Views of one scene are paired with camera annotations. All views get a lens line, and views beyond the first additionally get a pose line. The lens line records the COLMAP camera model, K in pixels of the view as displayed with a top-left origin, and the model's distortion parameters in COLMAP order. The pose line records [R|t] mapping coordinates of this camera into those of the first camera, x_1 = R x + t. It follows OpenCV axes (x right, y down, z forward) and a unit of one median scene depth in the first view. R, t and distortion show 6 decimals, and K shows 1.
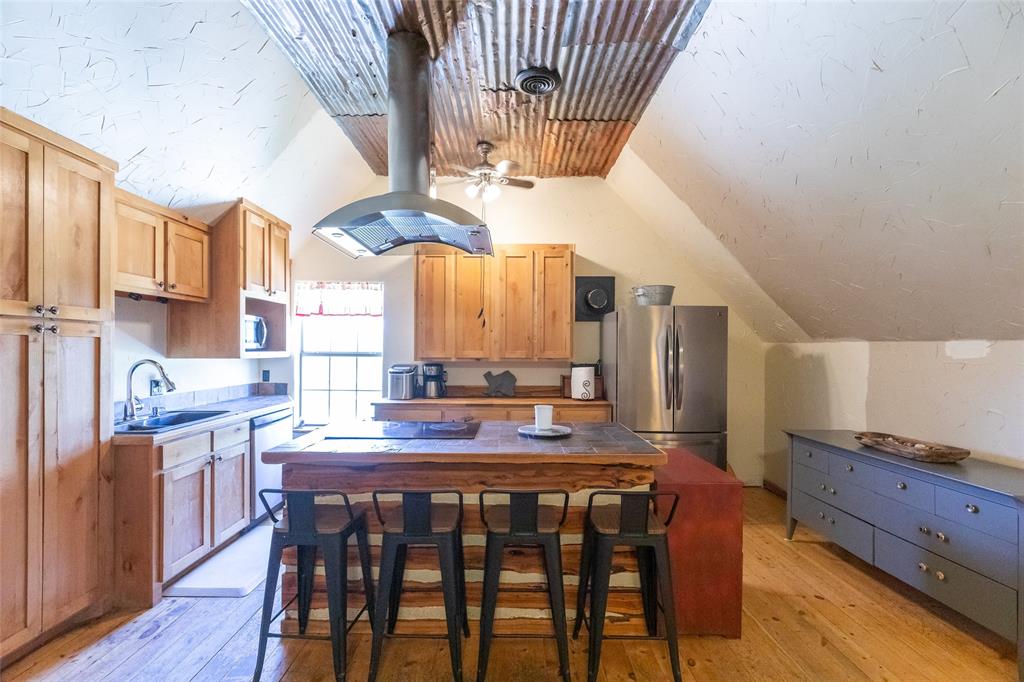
lens RADIAL K [[465.8, 0, 517.6], [0, 465.8, 349.9], [0, 0, 1]] dist [0.010156, -0.002664]
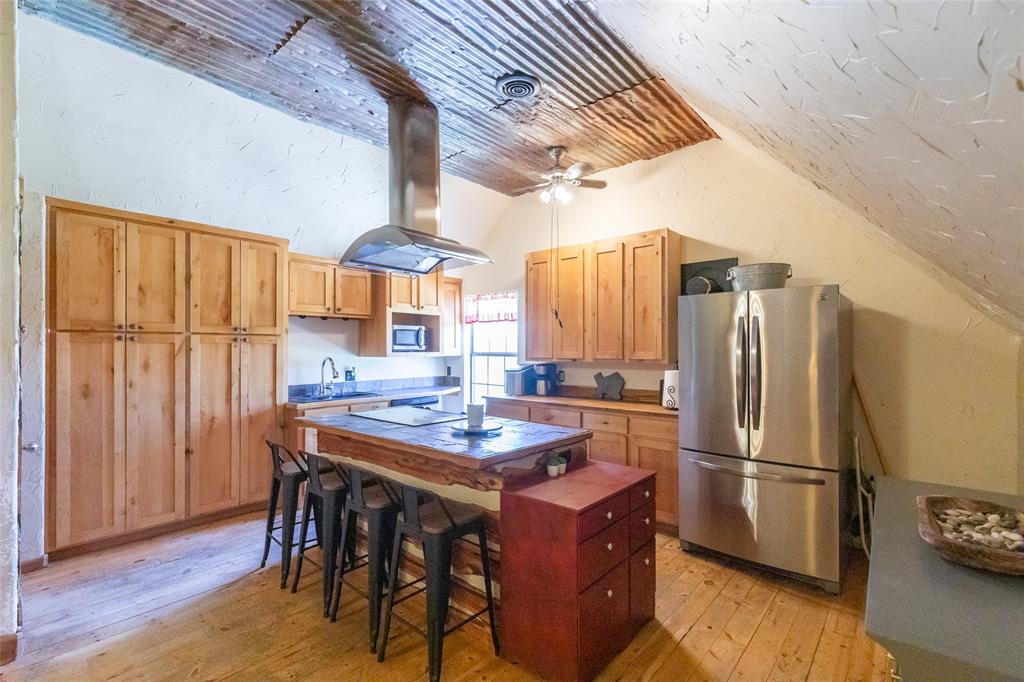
lens RADIAL K [[465.8, 0, 496.3], [0, 465.8, 346.1], [0, 0, 1]] dist [0.010156, -0.002664]
pose [[0.747683, -0.009318, -0.663991, 0.525123], [0.003182, 0.999940, -0.010449, 0.000931], [0.664048, 0.005700, 0.747668, 0.161516]]
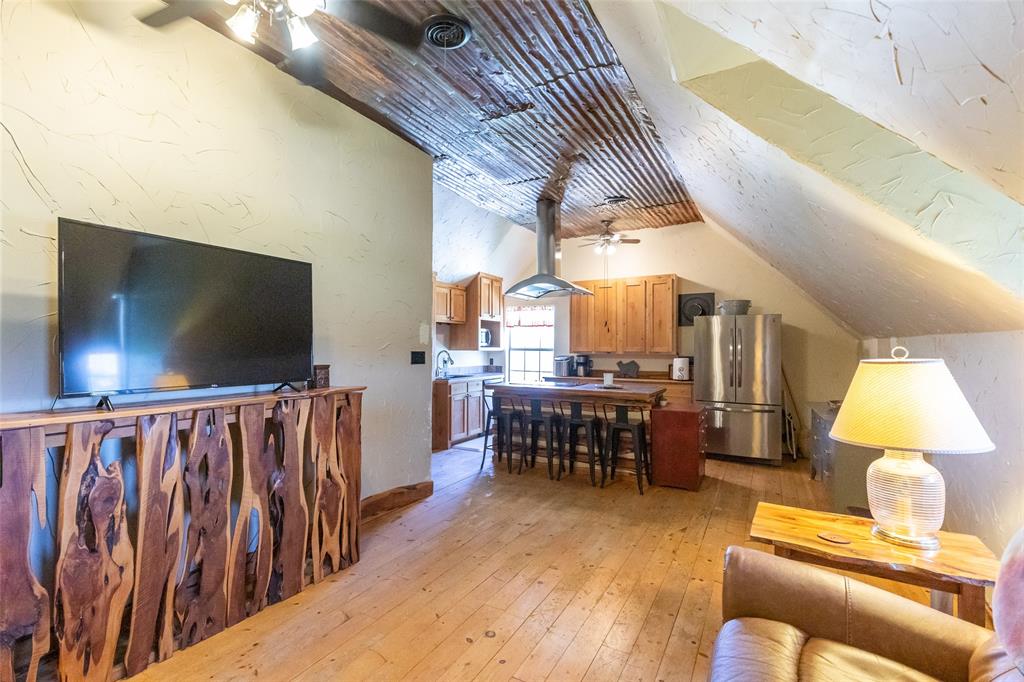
lens RADIAL K [[465.8, 0, 455.5], [0, 465.8, 341.0], [0, 0, 1]] dist [0.010156, -0.002664]
pose [[0.830859, -0.008000, -0.556426, 0.414960], [-0.001598, 0.999858, -0.016761, 0.009855], [0.556481, 0.014815, 0.830728, -0.680715]]
